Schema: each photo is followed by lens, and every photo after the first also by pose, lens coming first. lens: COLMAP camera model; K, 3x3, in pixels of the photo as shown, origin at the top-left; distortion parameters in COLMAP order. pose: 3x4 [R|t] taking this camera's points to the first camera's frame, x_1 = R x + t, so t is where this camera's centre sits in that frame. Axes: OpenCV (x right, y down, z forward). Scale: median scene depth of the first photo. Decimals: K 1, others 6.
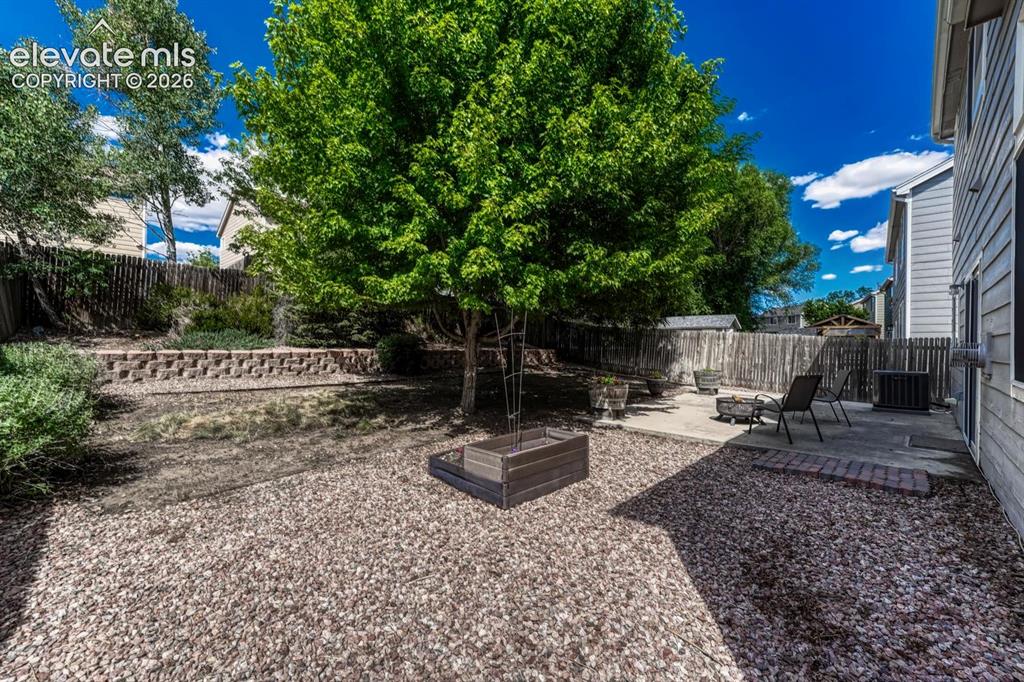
lens RADIAL K [[416.6, 0, 512.0], [0, 416.6, 341.0], [0, 0, 1]] dist [-0.001847, 0.000628]
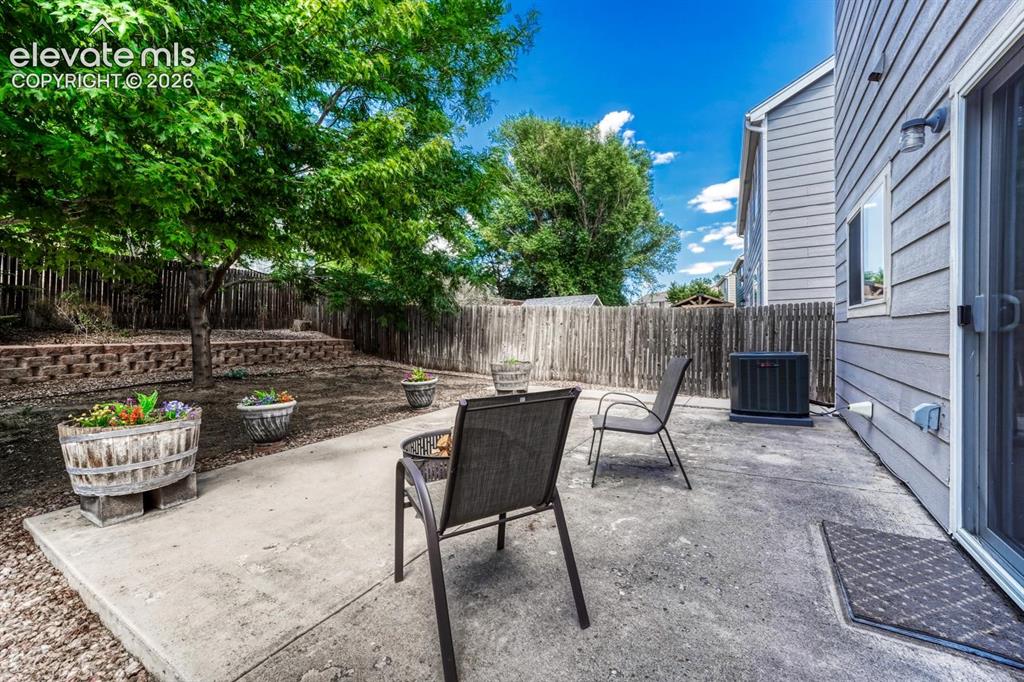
lens RADIAL K [[416.6, 0, 512.0], [0, 416.6, 341.0], [0, 0, 1]] dist [-0.001847, 0.000628]
pose [[0.971225, -0.032591, 0.235921, 0.253913], [0.027191, 0.999289, 0.026108, 0.017127], [-0.236605, -0.018941, 0.971421, 0.294031]]
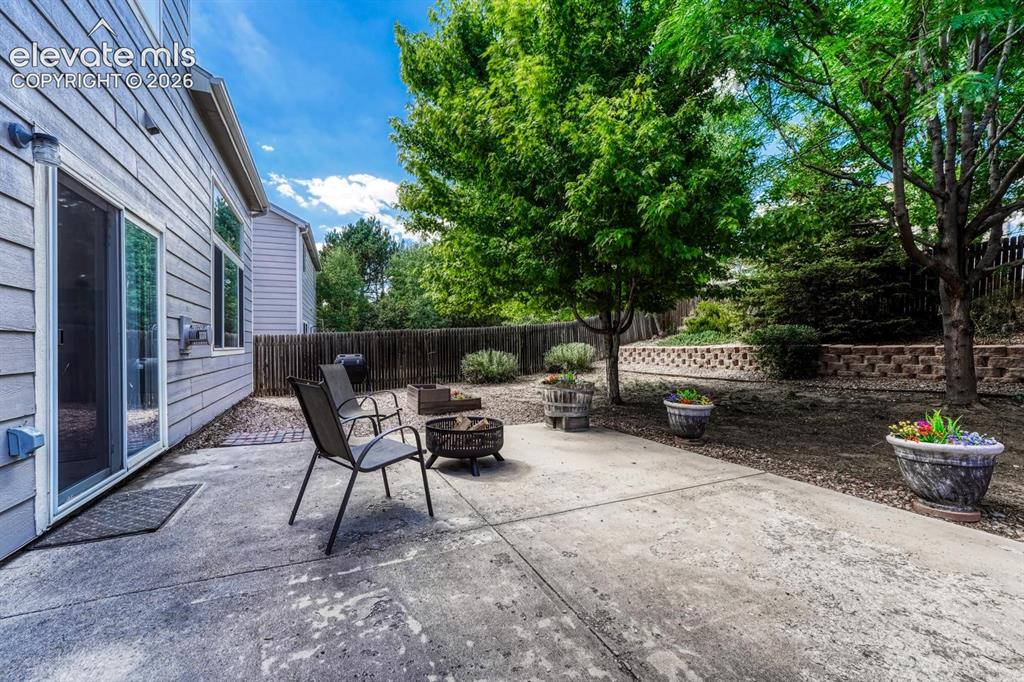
lens RADIAL K [[416.6, 0, 512.0], [0, 416.6, 341.0], [0, 0, 1]] dist [-0.001847, 0.000628]
pose [[-0.362474, -0.020952, -0.931758, 0.627387], [0.008790, 0.999626, -0.025897, 0.026156], [0.931952, -0.017577, -0.362154, 0.761287]]
